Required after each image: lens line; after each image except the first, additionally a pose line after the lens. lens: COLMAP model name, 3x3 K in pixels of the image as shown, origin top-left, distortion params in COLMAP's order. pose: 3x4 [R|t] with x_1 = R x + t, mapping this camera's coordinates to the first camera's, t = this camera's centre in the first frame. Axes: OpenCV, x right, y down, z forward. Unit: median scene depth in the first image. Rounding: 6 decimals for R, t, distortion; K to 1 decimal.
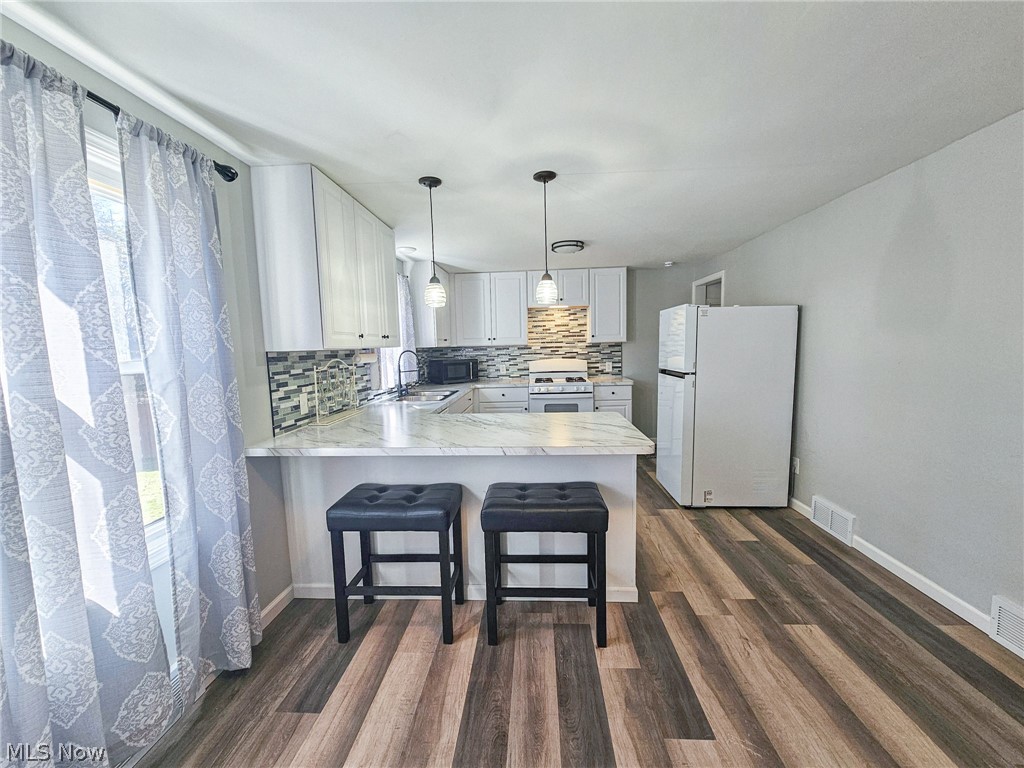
lens RADIAL K [[420.1, 0, 512.0], [0, 420.1, 386.3], [0, 0, 1]] dist [-0.003535, 0.001343]
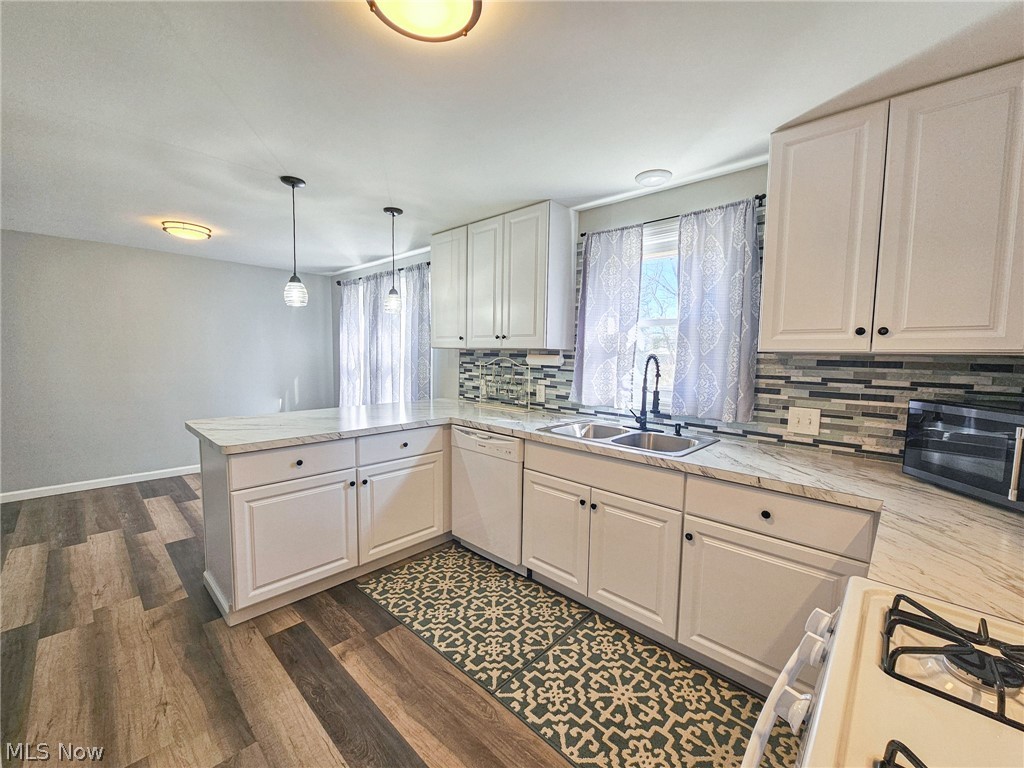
lens RADIAL K [[420.1, 0, 512.8], [0, 420.1, 386.6], [0, 0, 1]] dist [-0.003535, 0.001343]
pose [[-0.646343, 0.077751, -0.759076, 0.368190], [-0.074146, 0.983688, 0.163892, -0.144674], [0.759436, 0.162212, -0.630035, 1.435785]]
